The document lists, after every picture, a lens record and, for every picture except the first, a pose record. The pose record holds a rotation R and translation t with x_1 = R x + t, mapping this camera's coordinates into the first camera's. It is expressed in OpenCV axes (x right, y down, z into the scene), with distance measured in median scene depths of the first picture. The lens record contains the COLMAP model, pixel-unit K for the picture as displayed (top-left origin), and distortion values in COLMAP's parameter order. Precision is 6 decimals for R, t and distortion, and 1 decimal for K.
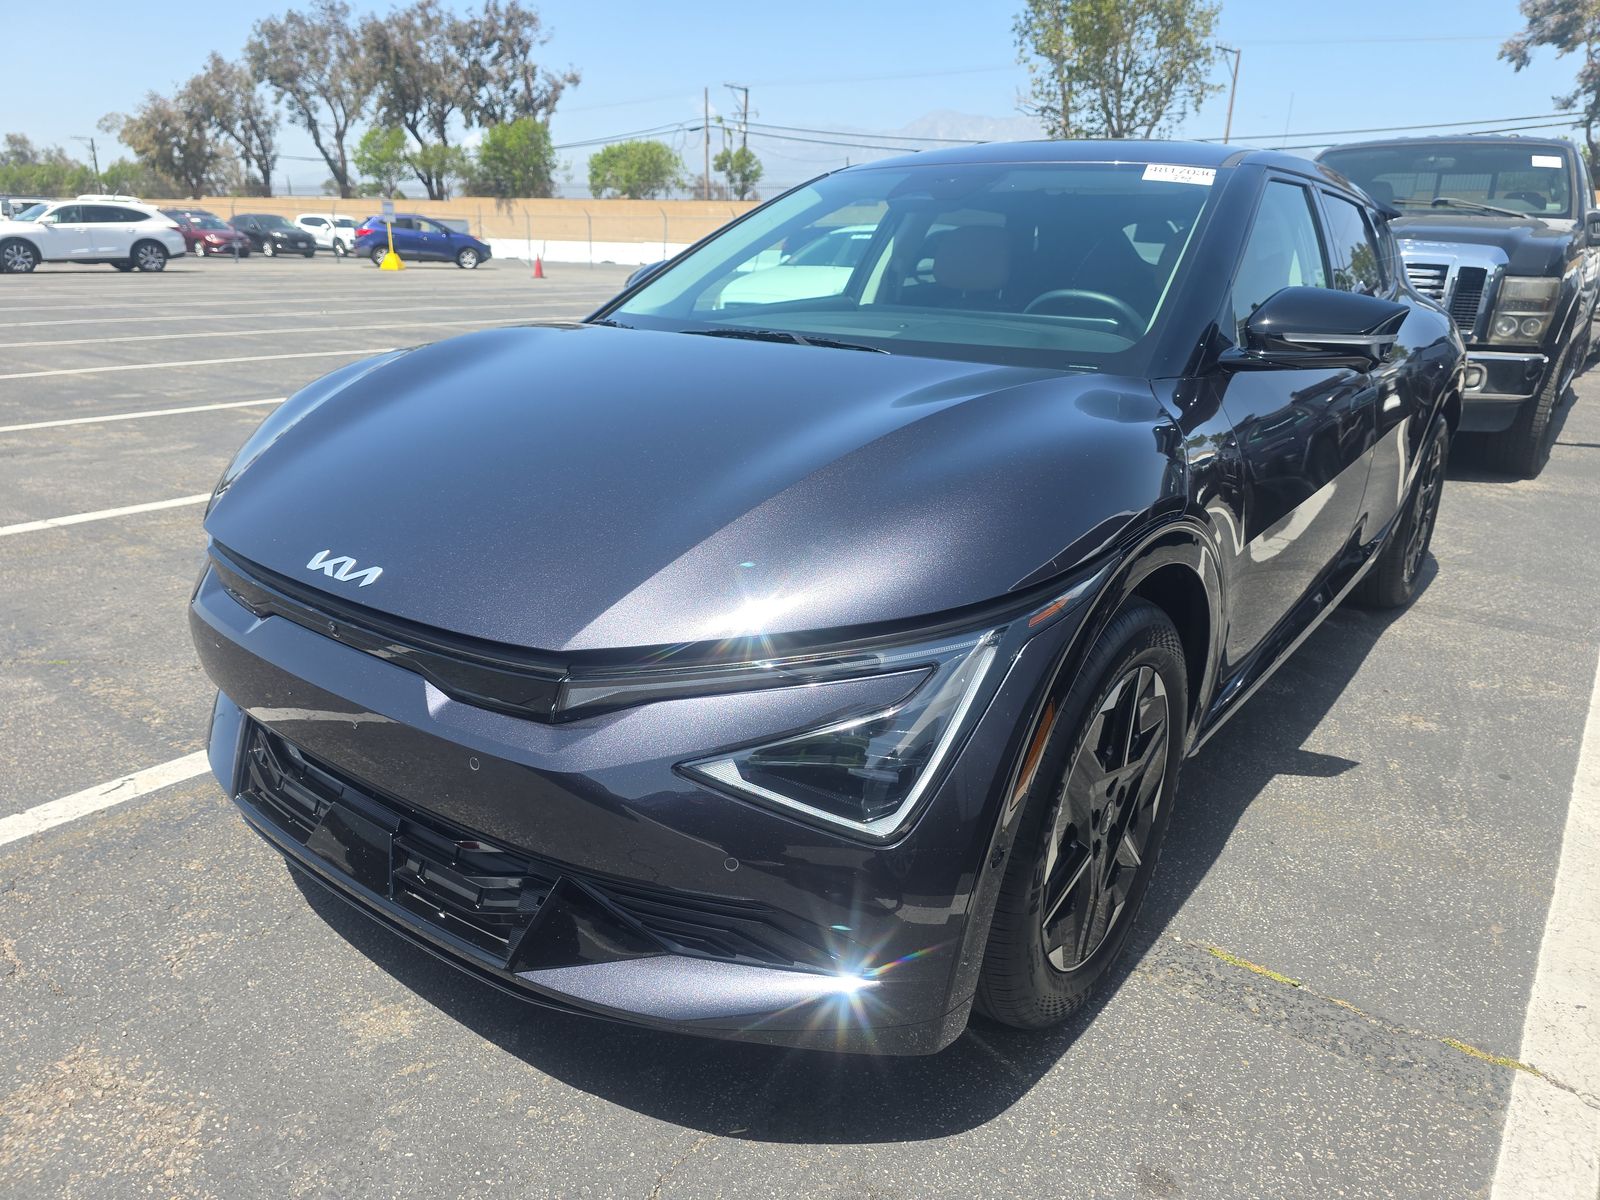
lens RADIAL K [[973.6, 0, 800.0], [0, 973.6, 600.0], [0, 0, 1]] dist [-0.003157, -0.000107]
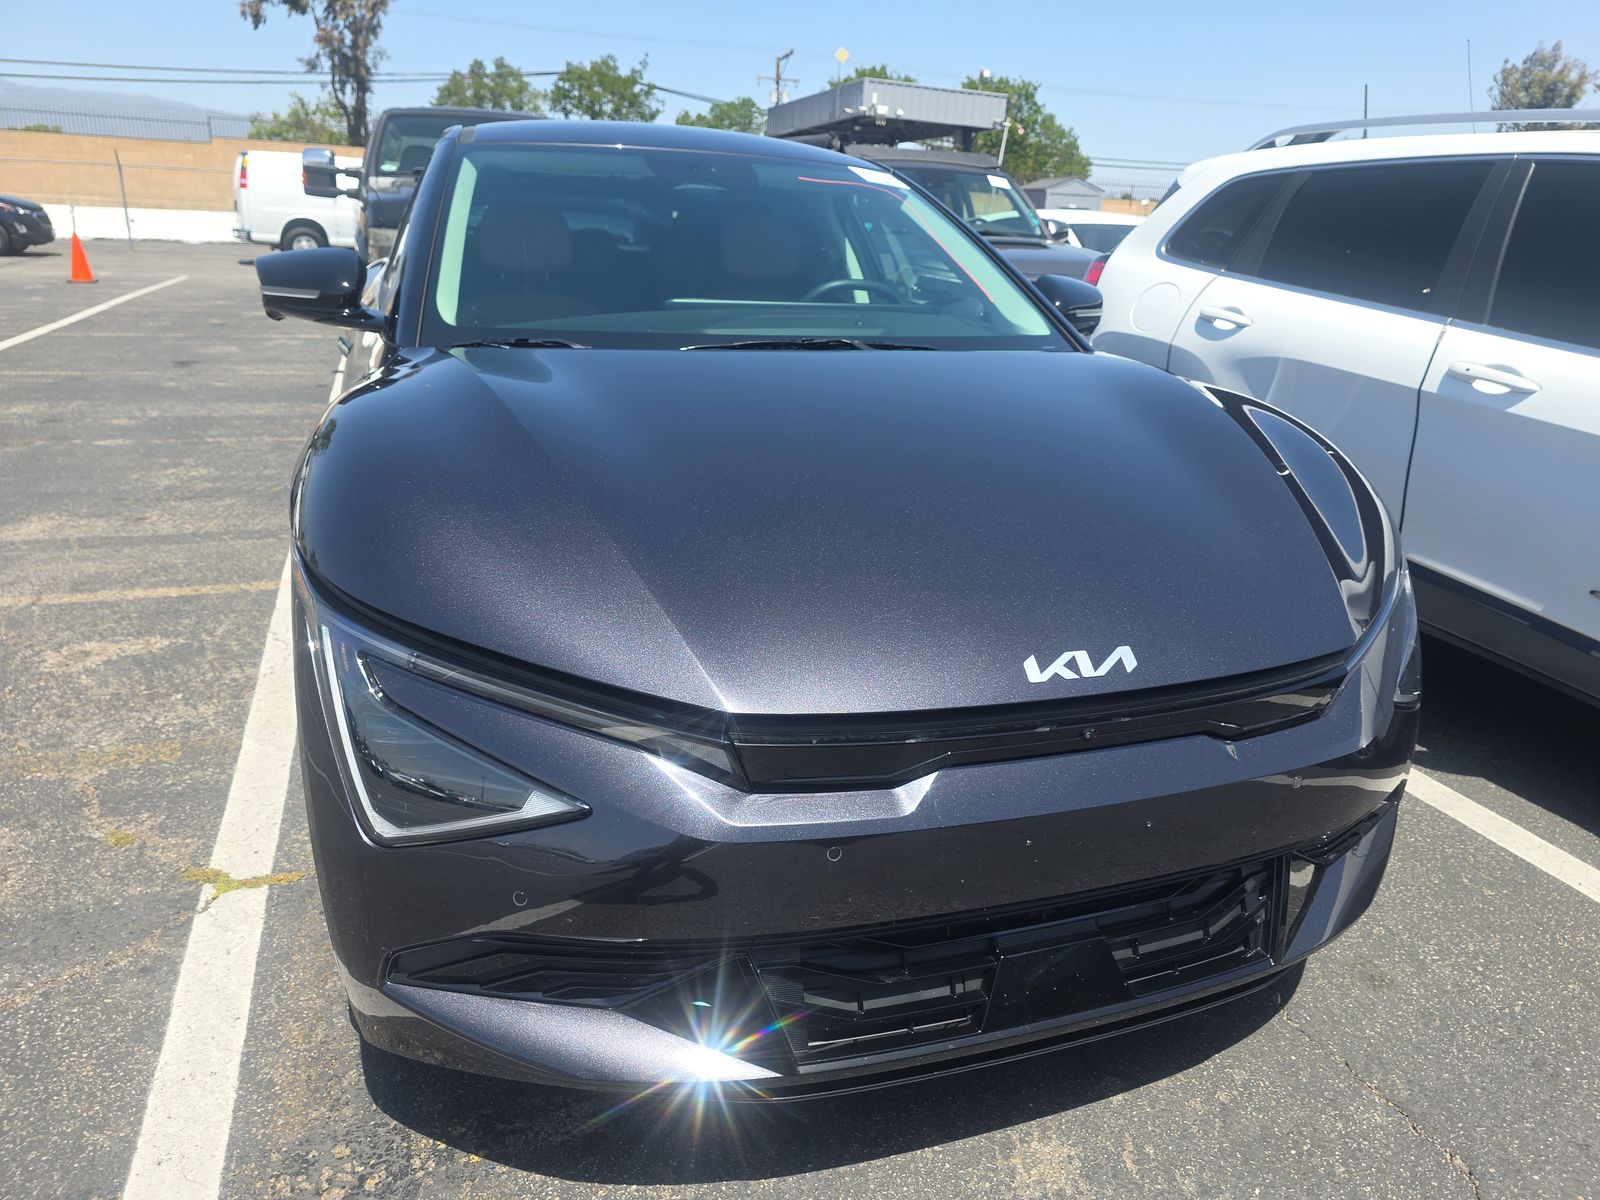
lens RADIAL K [[973.6, 0, 800.0], [0, 973.6, 600.0], [0, 0, 1]] dist [-0.003157, -0.000107]
pose [[0.594660, -0.265804, 0.758767, -1.116380], [0.233948, 0.960136, 0.152996, -0.245202], [-0.769187, 0.086531, 0.633139, 0.586313]]
